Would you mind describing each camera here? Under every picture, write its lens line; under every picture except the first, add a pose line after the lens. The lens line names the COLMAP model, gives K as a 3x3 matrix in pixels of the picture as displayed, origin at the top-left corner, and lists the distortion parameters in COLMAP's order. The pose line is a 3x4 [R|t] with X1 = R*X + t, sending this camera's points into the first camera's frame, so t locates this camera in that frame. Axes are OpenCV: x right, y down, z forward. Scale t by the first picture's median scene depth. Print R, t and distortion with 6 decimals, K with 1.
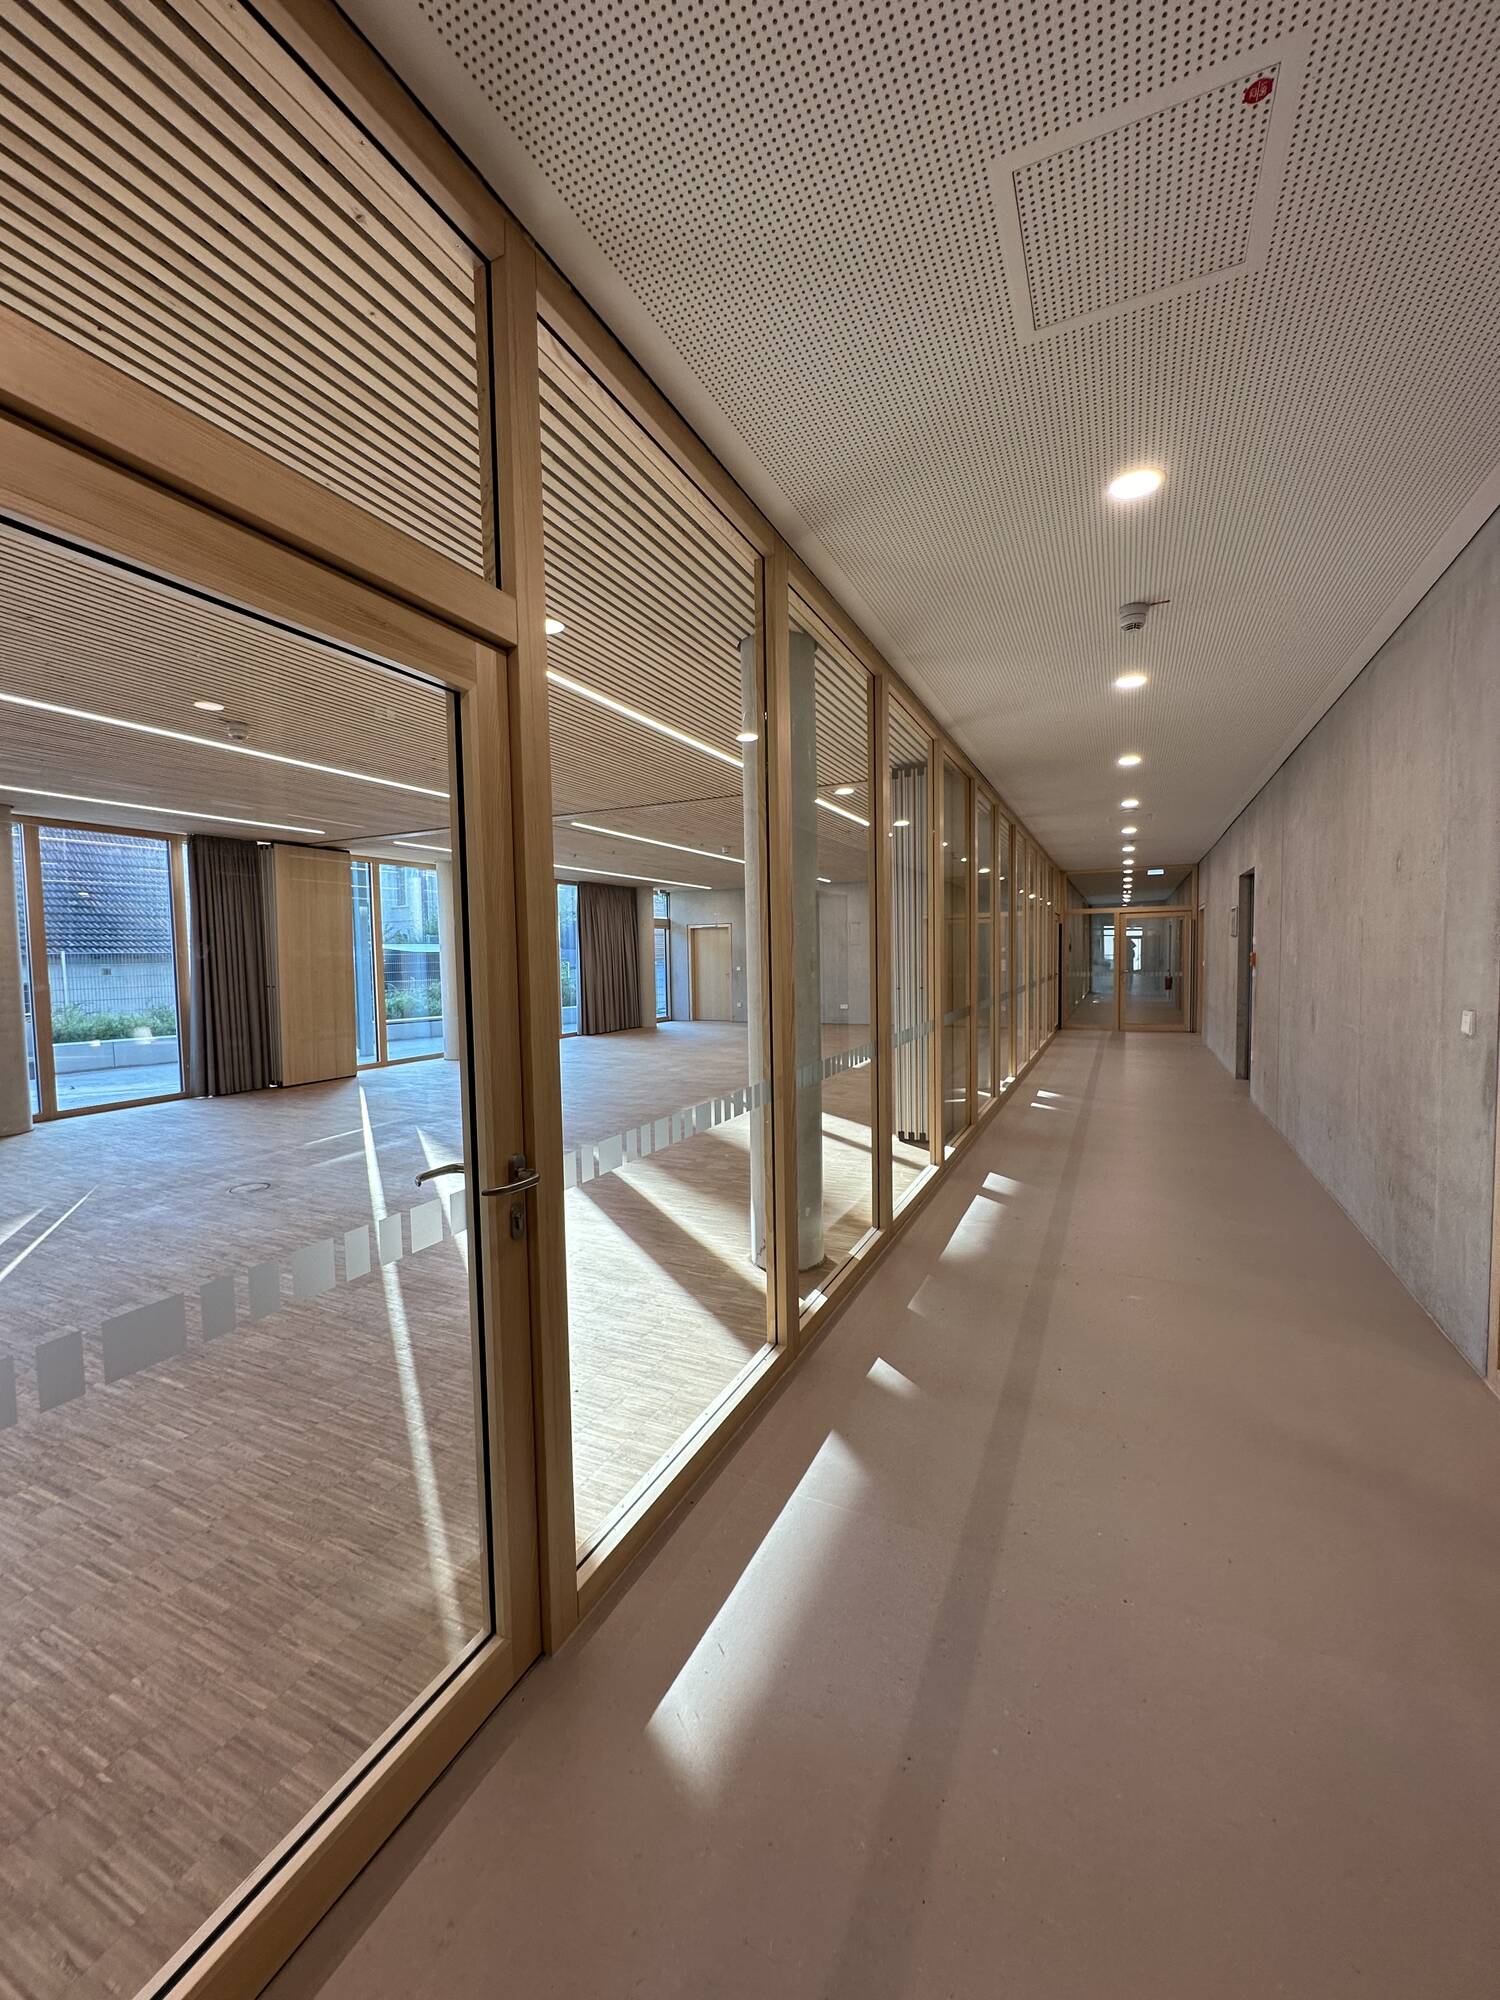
lens RADIAL K [[797.6, 0, 748.7], [0, 797.6, 1002.9], [0, 0, 1]] dist [-0.002183, 0.000604]
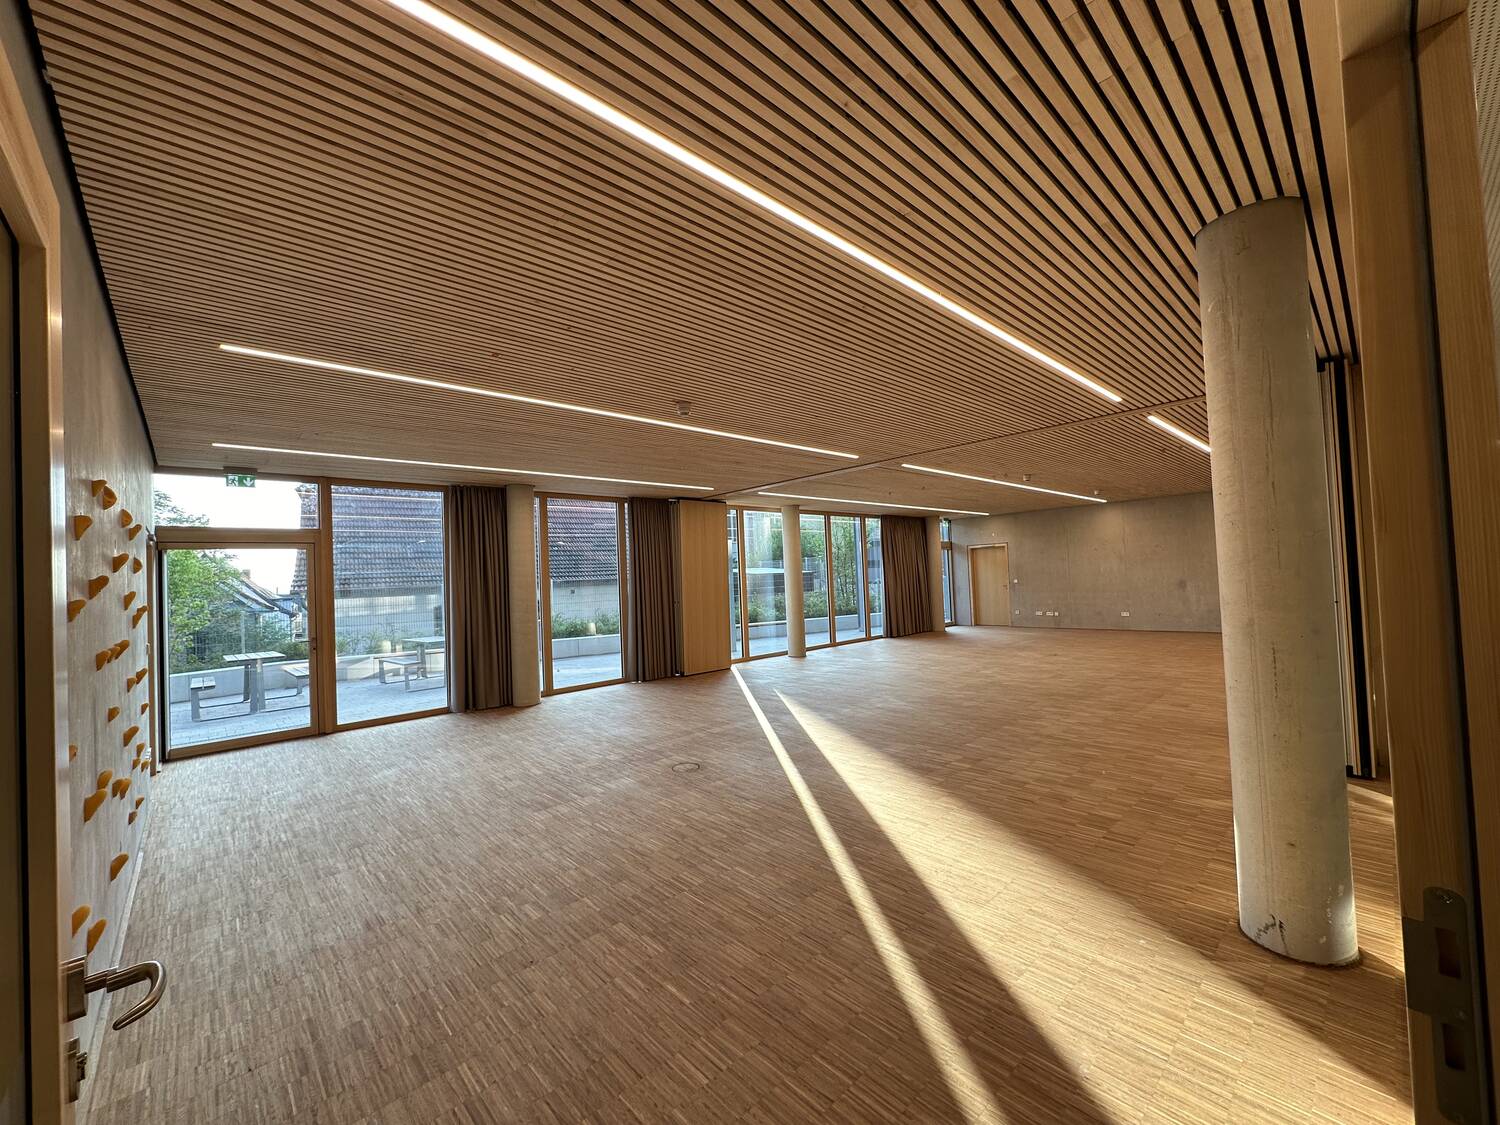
lens RADIAL K [[598.2, 0, 748.0], [0, 598.2, 566.5], [0, 0, 1]] dist [-0.002183, 0.000604]
pose [[0.928374, -0.029427, -0.370481, -0.234826], [0.004011, 0.997596, -0.069187, -0.023455], [0.371626, 0.062745, 0.926260, 0.190710]]
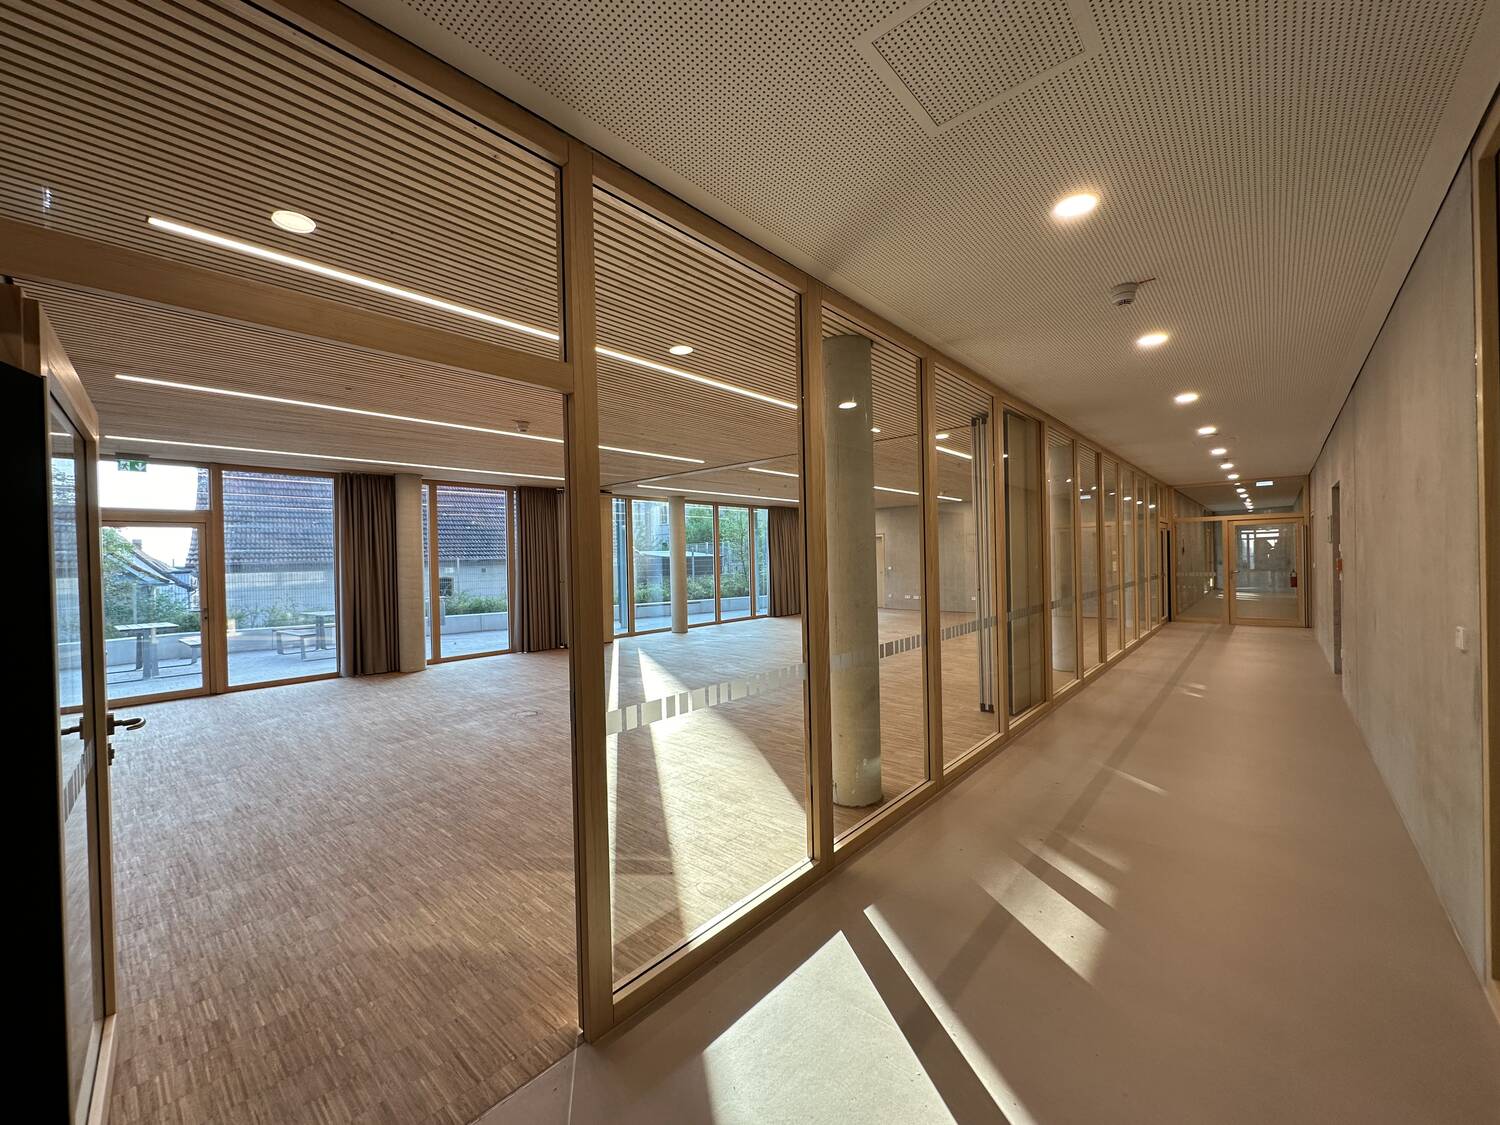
lens RADIAL K [[598.2, 0, 747.0], [0, 598.2, 566.5], [0, 0, 1]] dist [-0.002183, 0.000604]
pose [[0.960305, 0.000031, -0.278952, 0.154085], [-0.011510, 0.999153, -0.039511, -0.020559], [0.278714, 0.041154, 0.959492, -0.020907]]
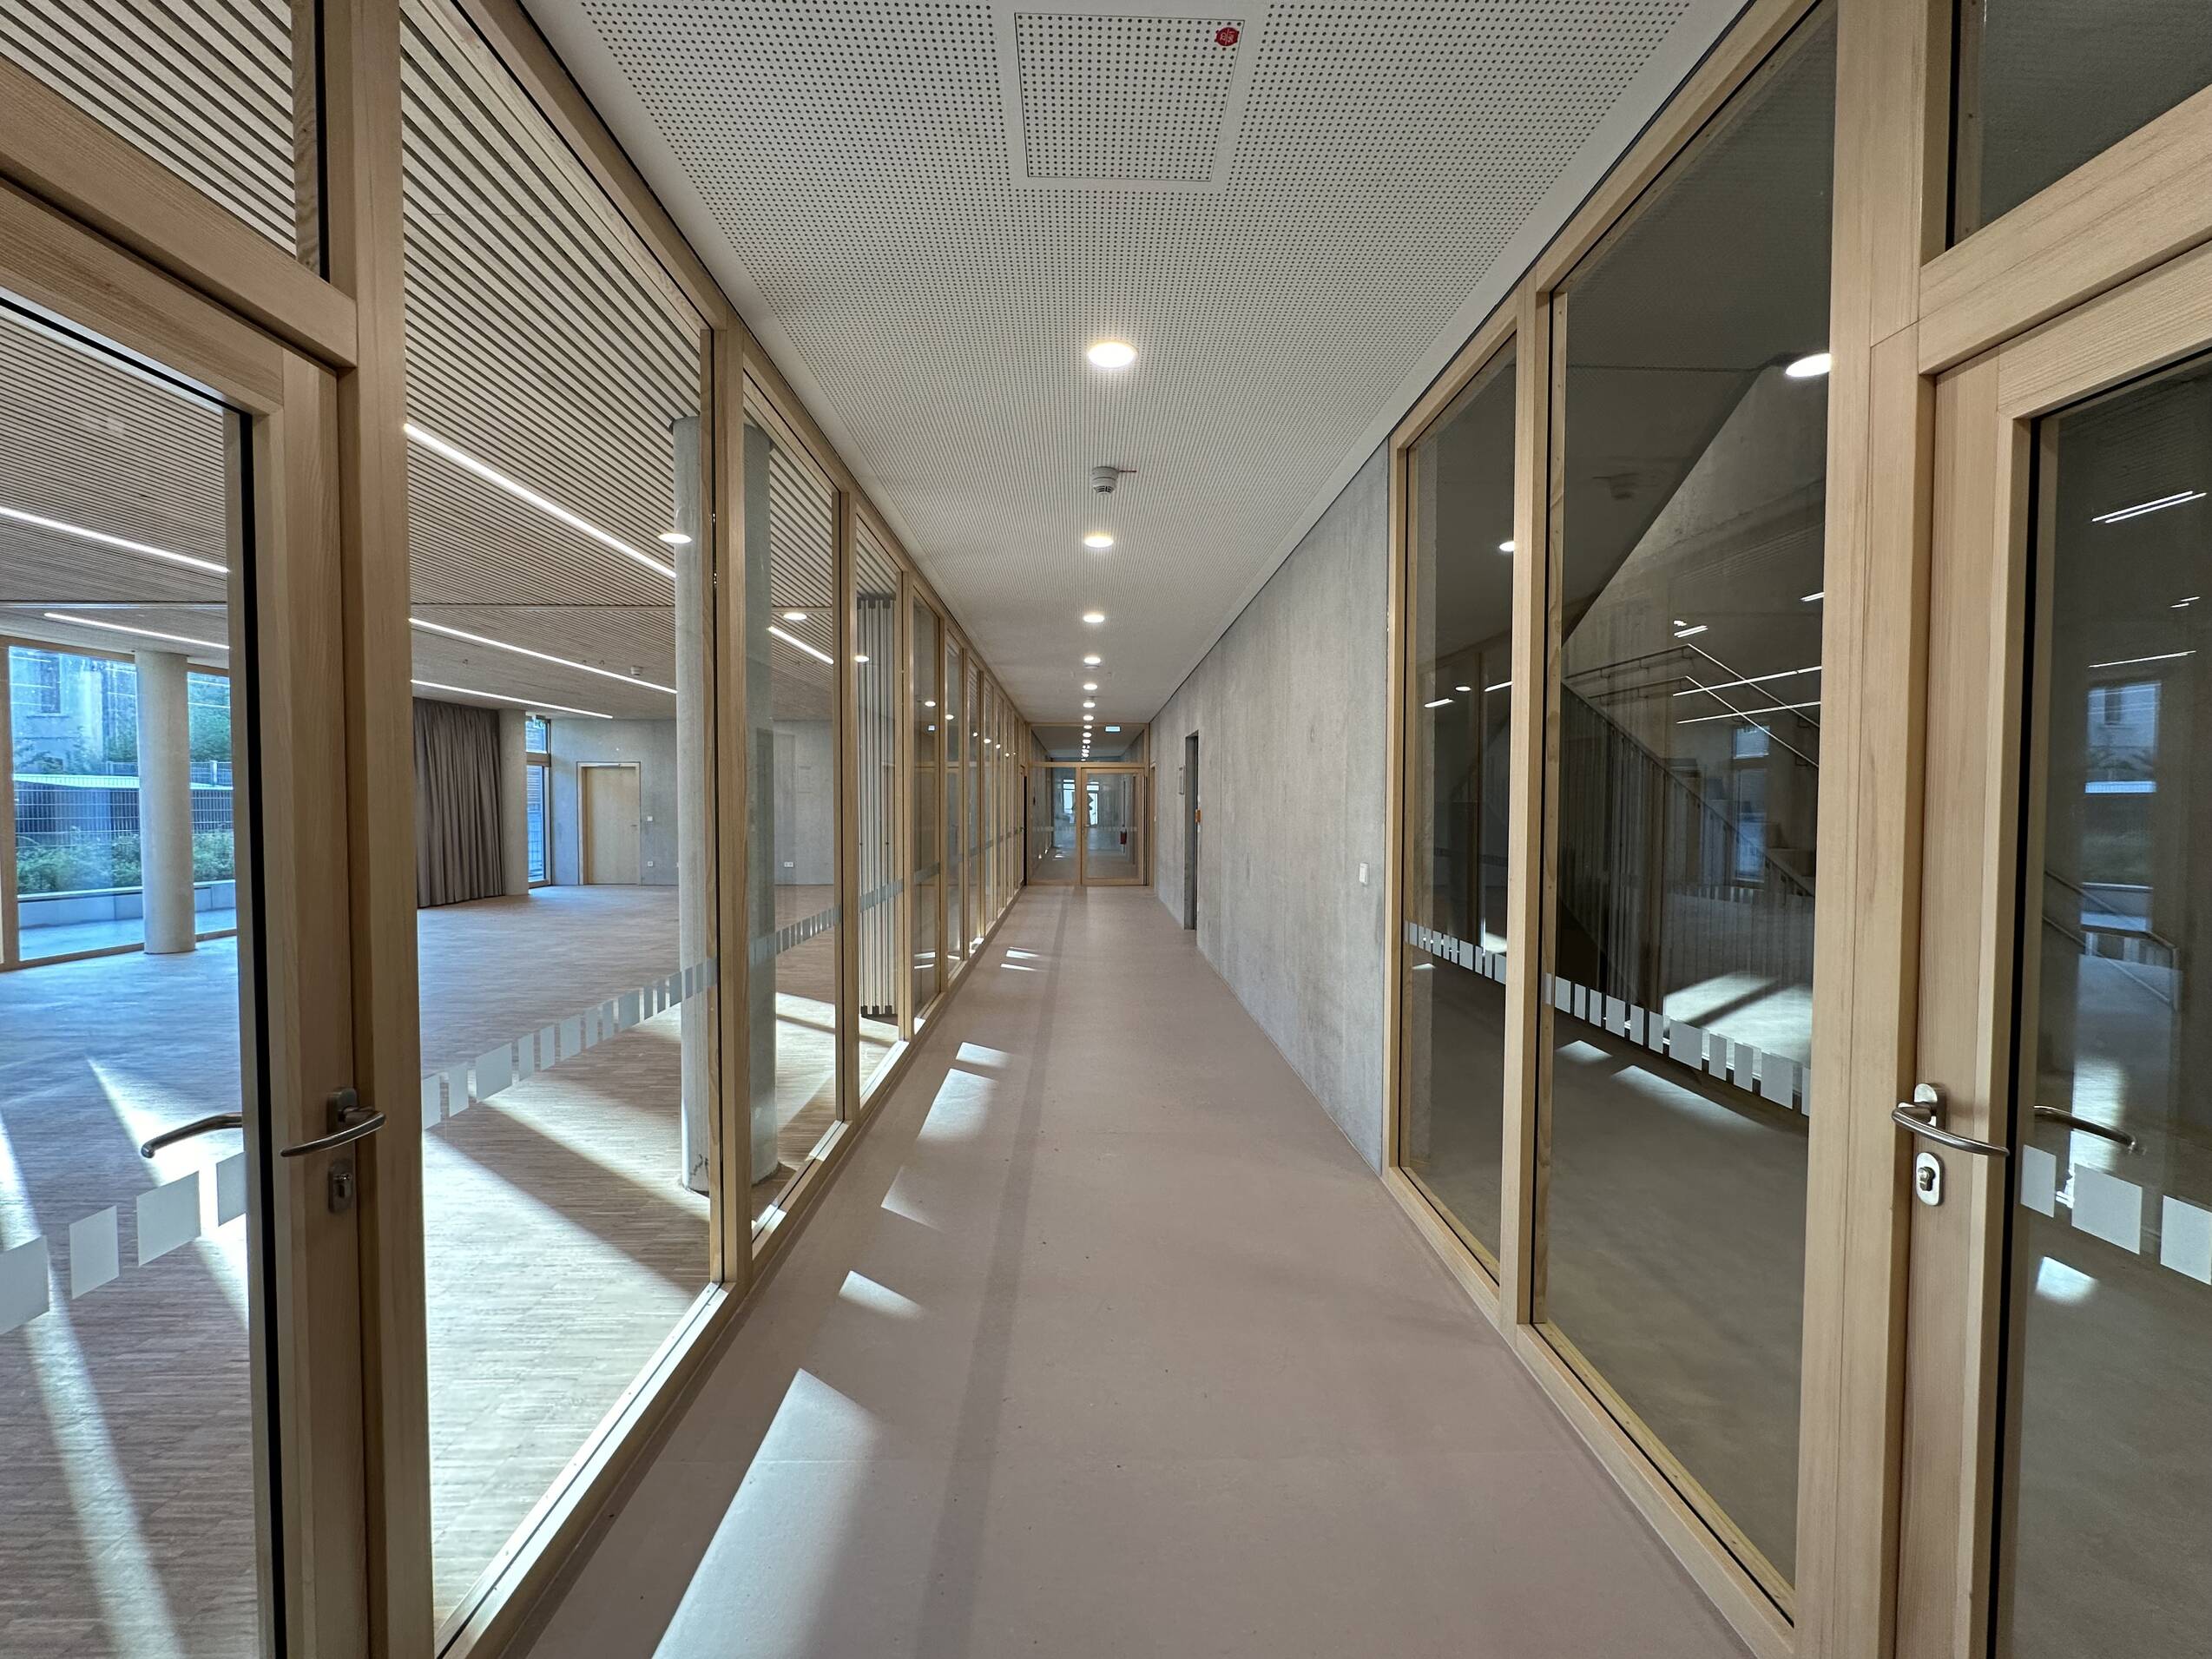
lens RADIAL K [[882.1, 0, 1104.0], [0, 882.1, 831.9], [0, 0, 1]] dist [-0.002183, 0.000604]
pose [[0.893081, 0.004682, 0.449871, -0.019408], [0.009057, 0.999556, -0.028381, -0.002334], [-0.449804, 0.029421, 0.892643, 0.005487]]
